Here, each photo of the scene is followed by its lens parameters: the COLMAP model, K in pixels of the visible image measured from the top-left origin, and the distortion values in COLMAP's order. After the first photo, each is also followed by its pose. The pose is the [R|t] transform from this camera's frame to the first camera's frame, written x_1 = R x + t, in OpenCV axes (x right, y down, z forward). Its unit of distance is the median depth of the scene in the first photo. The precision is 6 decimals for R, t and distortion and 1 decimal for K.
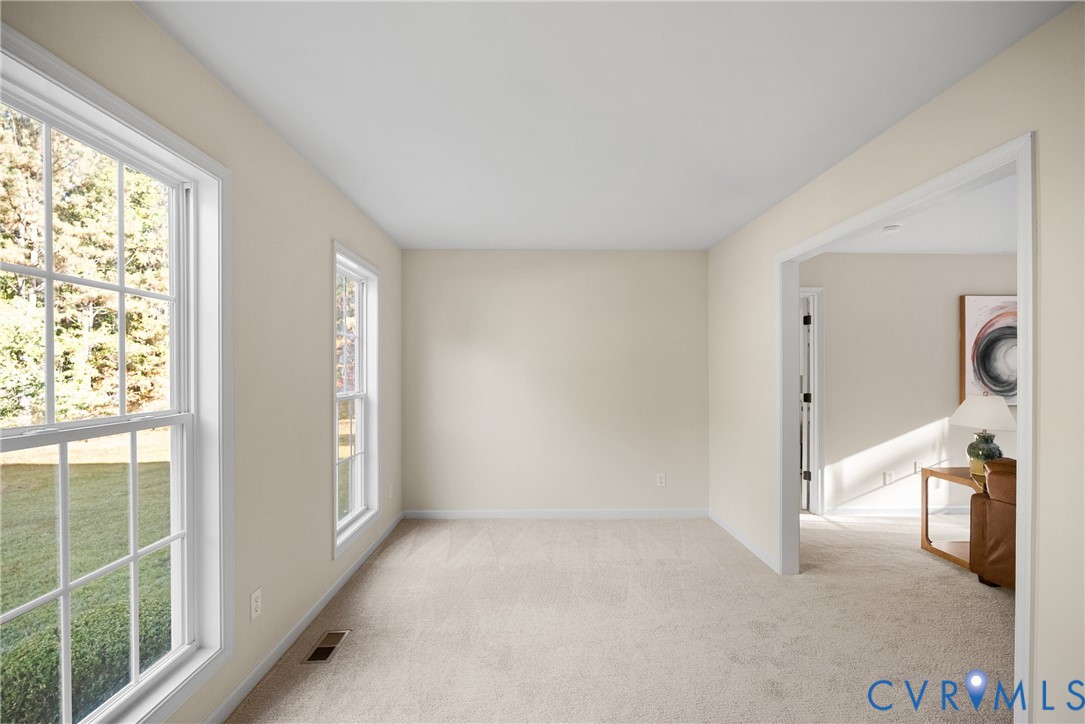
lens RADIAL K [[480.8, 0, 541.2], [0, 480.8, 368.2], [0, 0, 1]] dist [-0.001305, 0.000008]
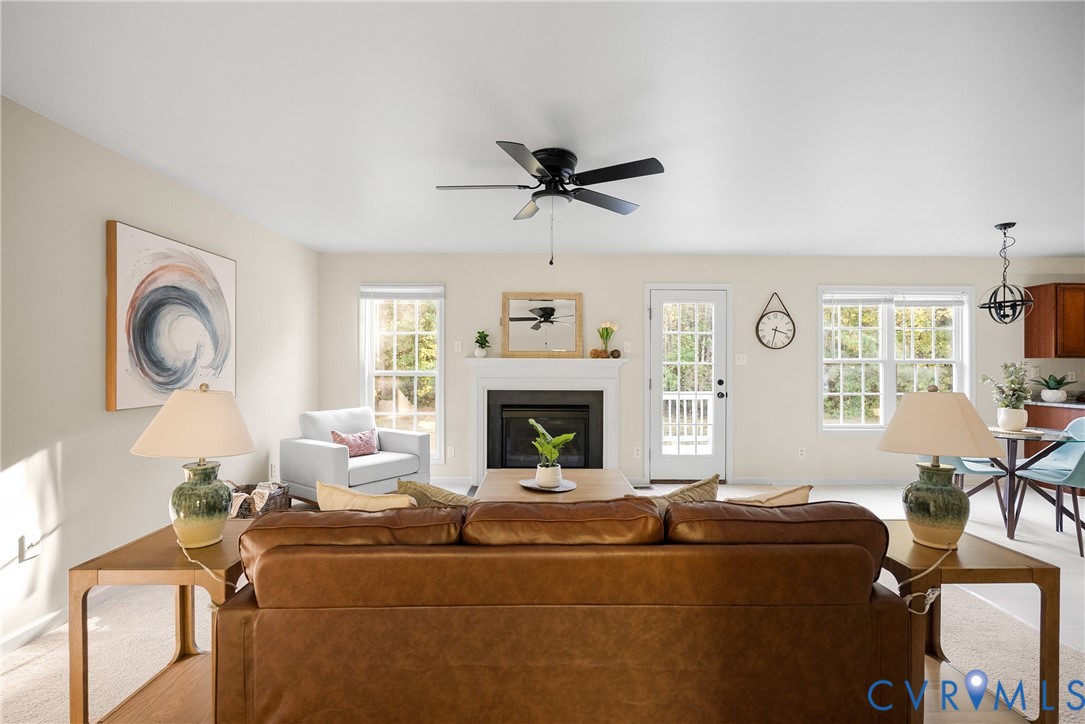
lens RADIAL K [[480.8, 0, 546.9], [0, 480.8, 361.8], [0, 0, 1]] dist [-0.001305, 0.000008]
pose [[0.009213, 0.002475, 0.999954, 0.304371], [-0.003969, 0.999989, -0.002438, 0.018216], [-0.999950, -0.003946, 0.009223, 0.471165]]
